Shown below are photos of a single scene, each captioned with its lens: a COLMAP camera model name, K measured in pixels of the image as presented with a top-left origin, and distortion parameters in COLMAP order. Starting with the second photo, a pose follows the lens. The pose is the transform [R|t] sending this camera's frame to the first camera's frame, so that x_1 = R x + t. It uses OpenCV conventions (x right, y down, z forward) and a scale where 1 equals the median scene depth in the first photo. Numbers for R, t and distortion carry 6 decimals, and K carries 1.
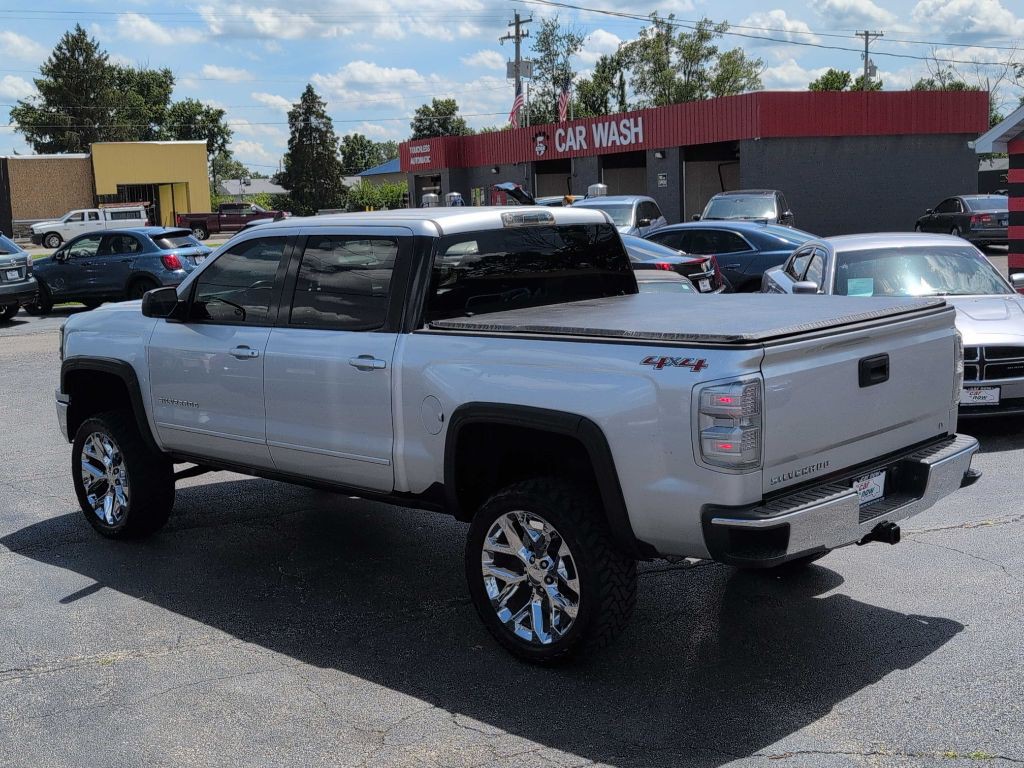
lens RADIAL K [[1356.6, 0, 518.7], [0, 1356.6, 383.8], [0, 0, 1]] dist [0.014702, 0.000000]
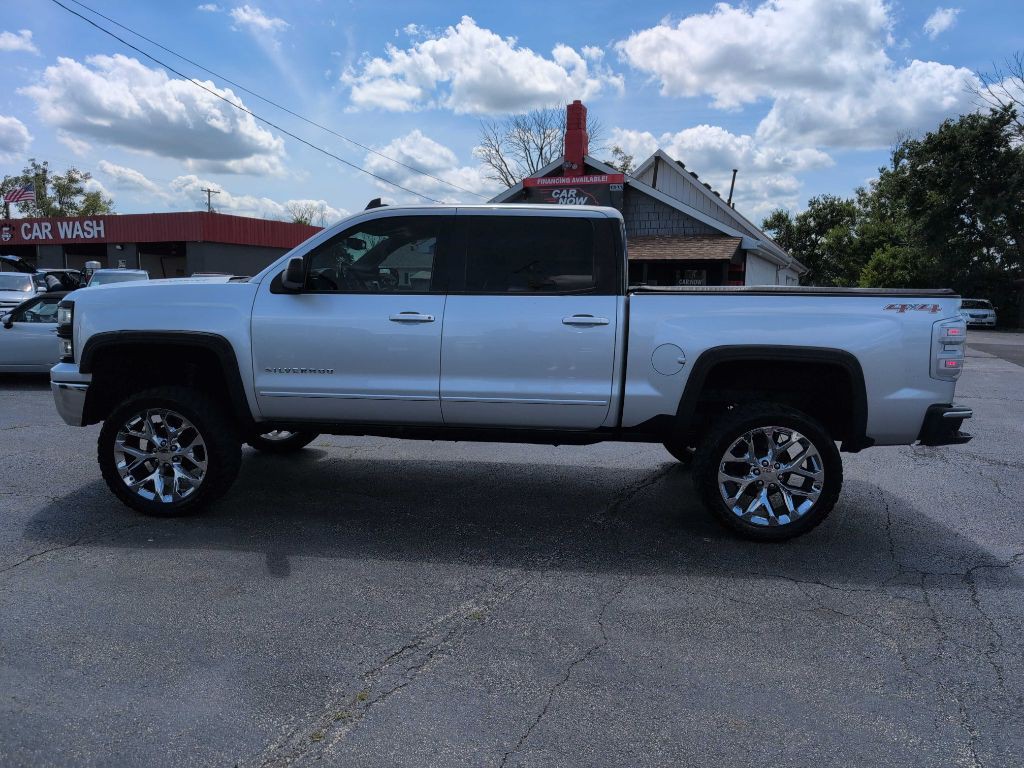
lens RADIAL K [[761.3, 0, 512.7], [0, 761.3, 389.0], [0, 0, 1]] dist [-0.014541, 0.018890]
pose [[0.759509, -0.031740, 0.649722, -0.531124], [0.045321, 0.998964, -0.004178, 0.039521], [-0.648916, 0.032619, 0.760160, 0.478679]]
